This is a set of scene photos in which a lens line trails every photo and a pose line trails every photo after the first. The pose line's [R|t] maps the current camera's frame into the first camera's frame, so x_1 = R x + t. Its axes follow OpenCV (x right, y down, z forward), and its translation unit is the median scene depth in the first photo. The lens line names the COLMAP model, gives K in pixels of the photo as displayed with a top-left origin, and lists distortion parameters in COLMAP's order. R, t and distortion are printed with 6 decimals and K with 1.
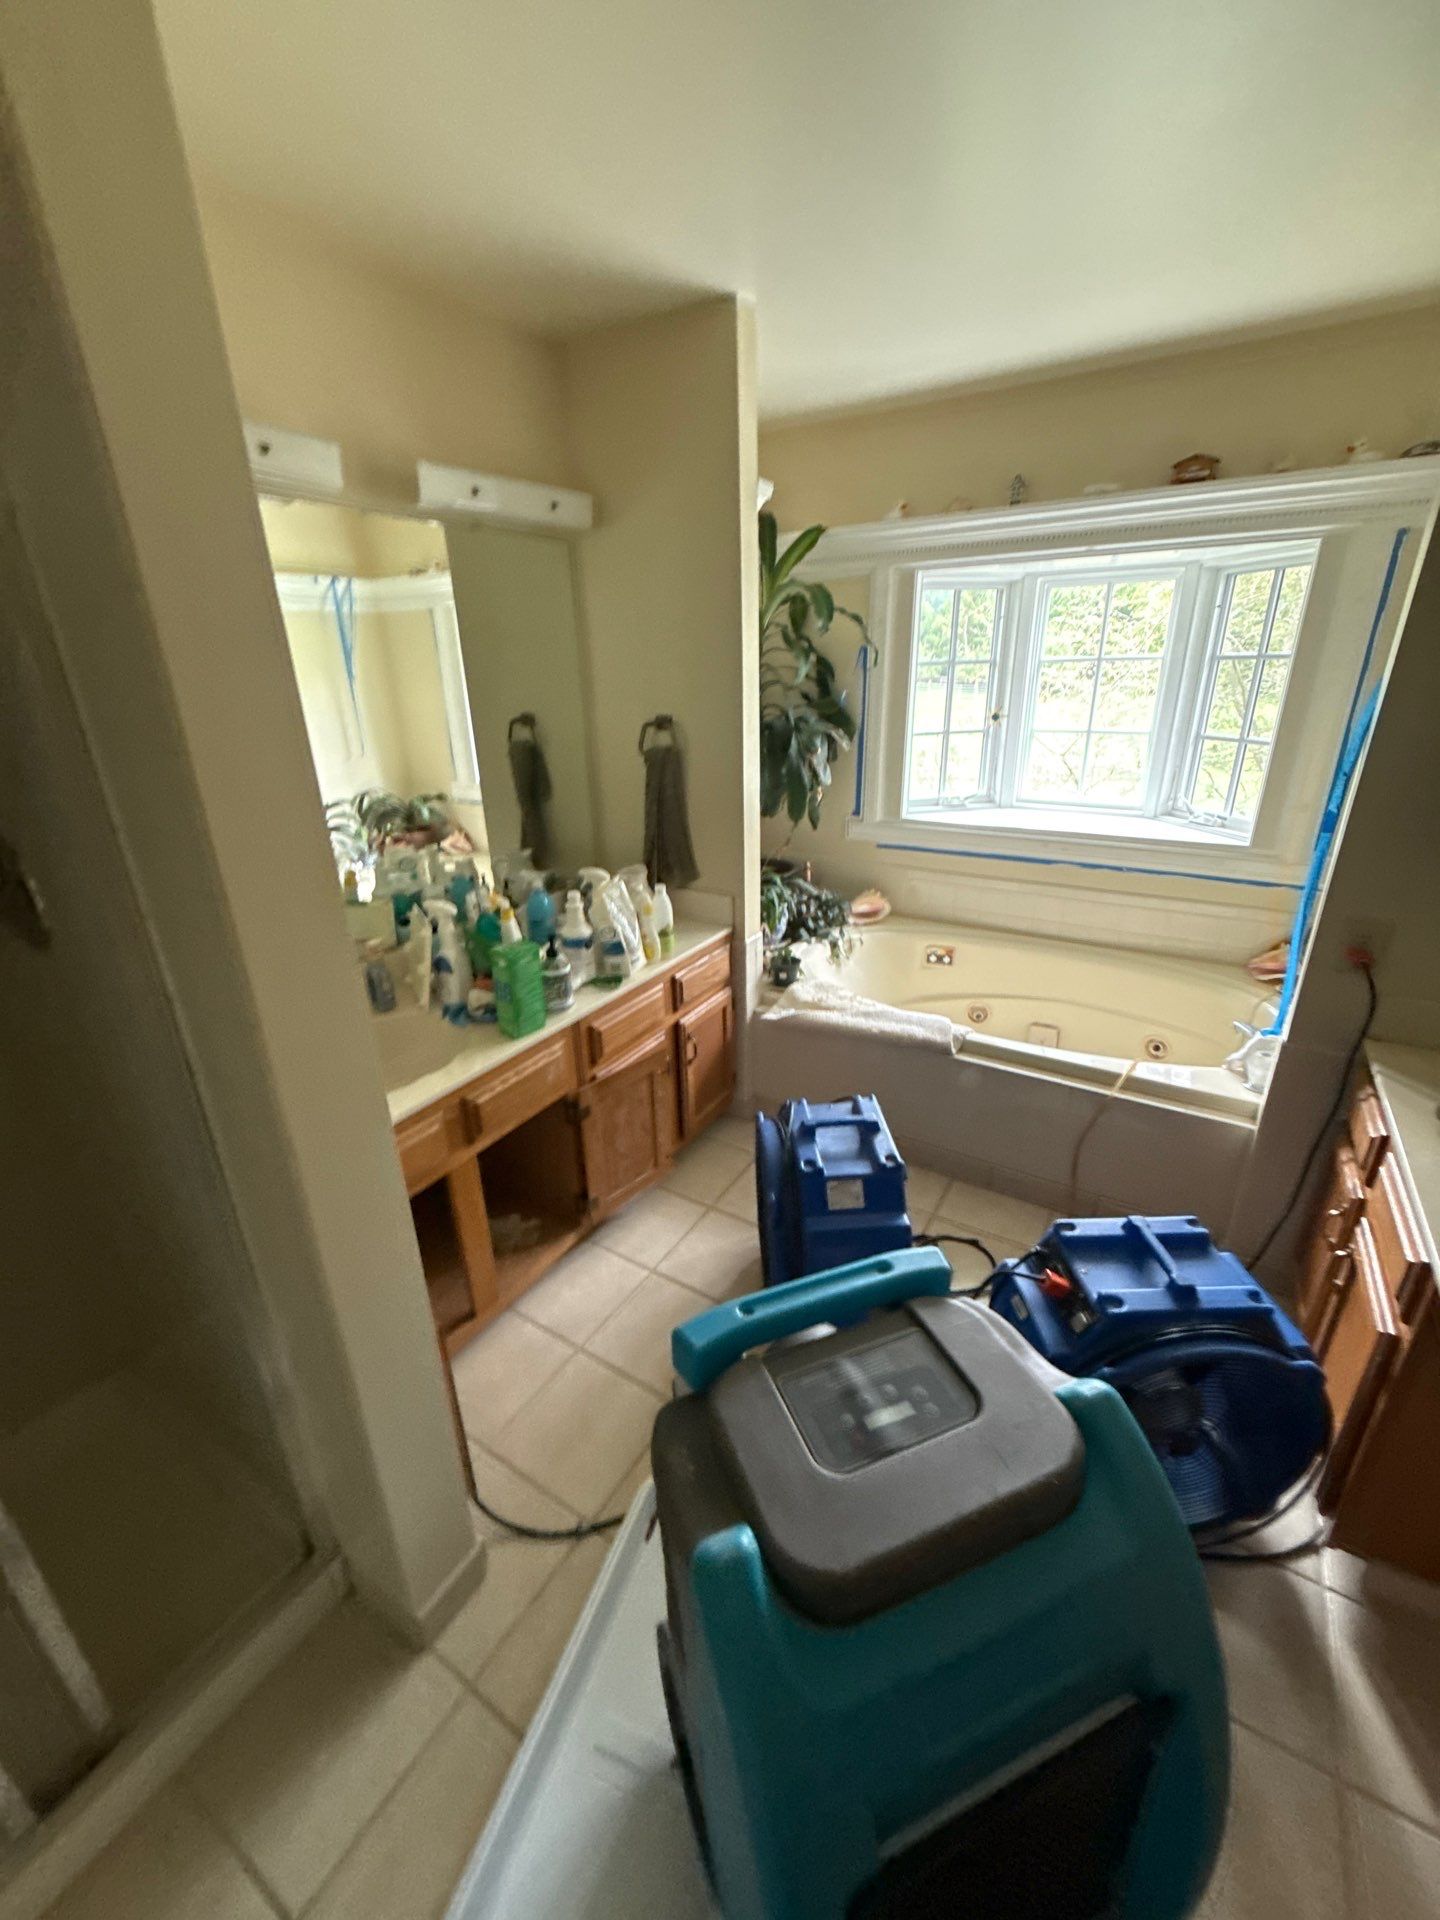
lens RADIAL K [[763.7, 0, 723.1], [0, 763.7, 954.8], [0, 0, 1]] dist [-0.001701, -0.000575]
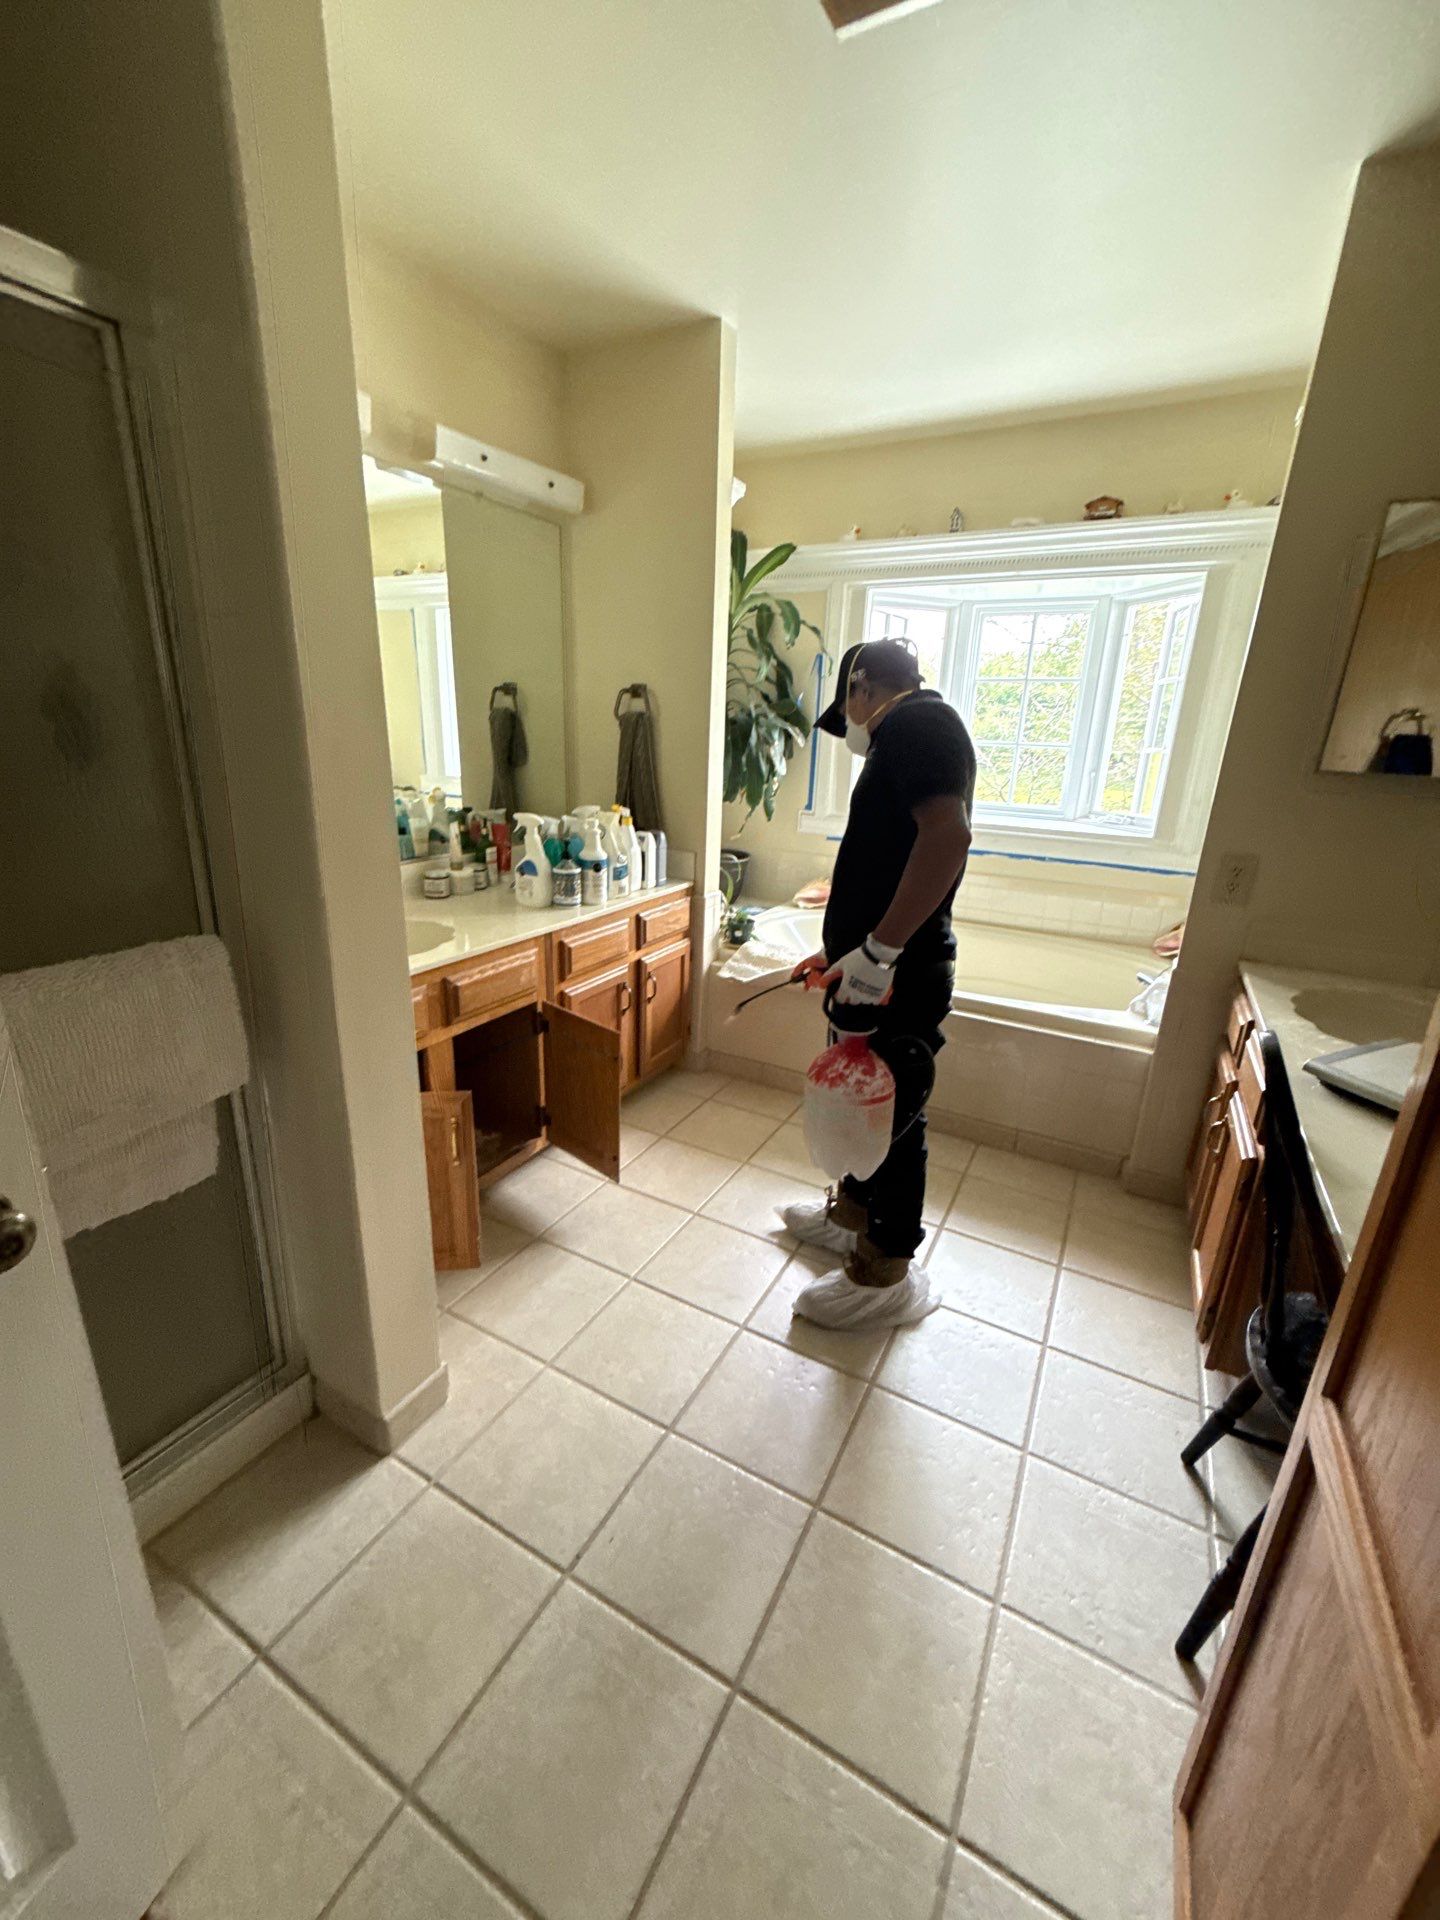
lens RADIAL K [[761.7, 0, 724.0], [0, 761.7, 957.5], [0, 0, 1]] dist [-0.000735, -0.000193]
pose [[0.996744, 0.040318, 0.069833, -0.016346], [-0.034957, 0.996468, -0.076354, 0.158221], [-0.072665, 0.073665, 0.994632, -0.069570]]
